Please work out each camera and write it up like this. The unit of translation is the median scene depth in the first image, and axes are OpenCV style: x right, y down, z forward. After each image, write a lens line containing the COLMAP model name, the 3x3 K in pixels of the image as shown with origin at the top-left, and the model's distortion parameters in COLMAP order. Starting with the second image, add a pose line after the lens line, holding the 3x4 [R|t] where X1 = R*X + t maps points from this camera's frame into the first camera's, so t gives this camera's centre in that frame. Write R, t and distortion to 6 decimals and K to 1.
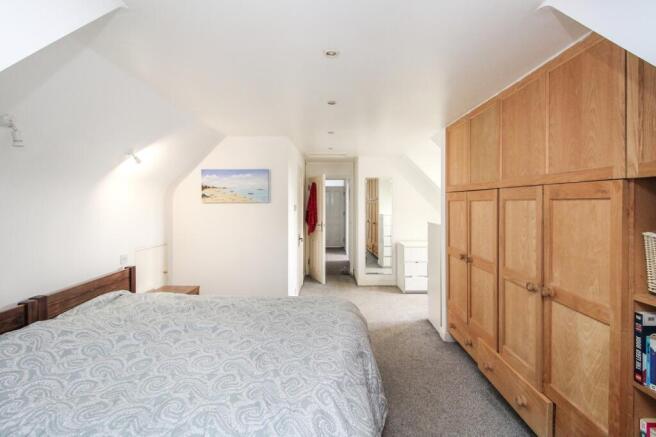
lens RADIAL K [[328.8, 0, 327.5], [0, 328.8, 206.0], [0, 0, 1]] dist [0.000521, 0.000015]
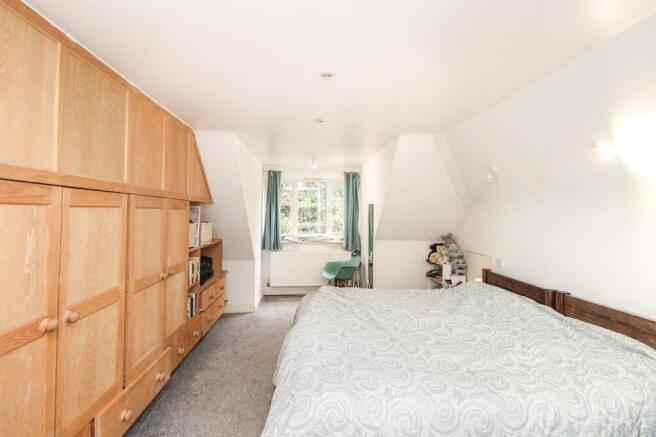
lens RADIAL K [[303.9, 0, 330.4], [0, 303.9, 215.4], [0, 0, 1]] dist [0.000554, -0.000070]
pose [[-0.997480, -0.010637, -0.070144, 0.064555], [-0.011185, 0.999910, 0.007428, -0.008410], [0.070059, 0.008194, -0.997509, 1.994845]]
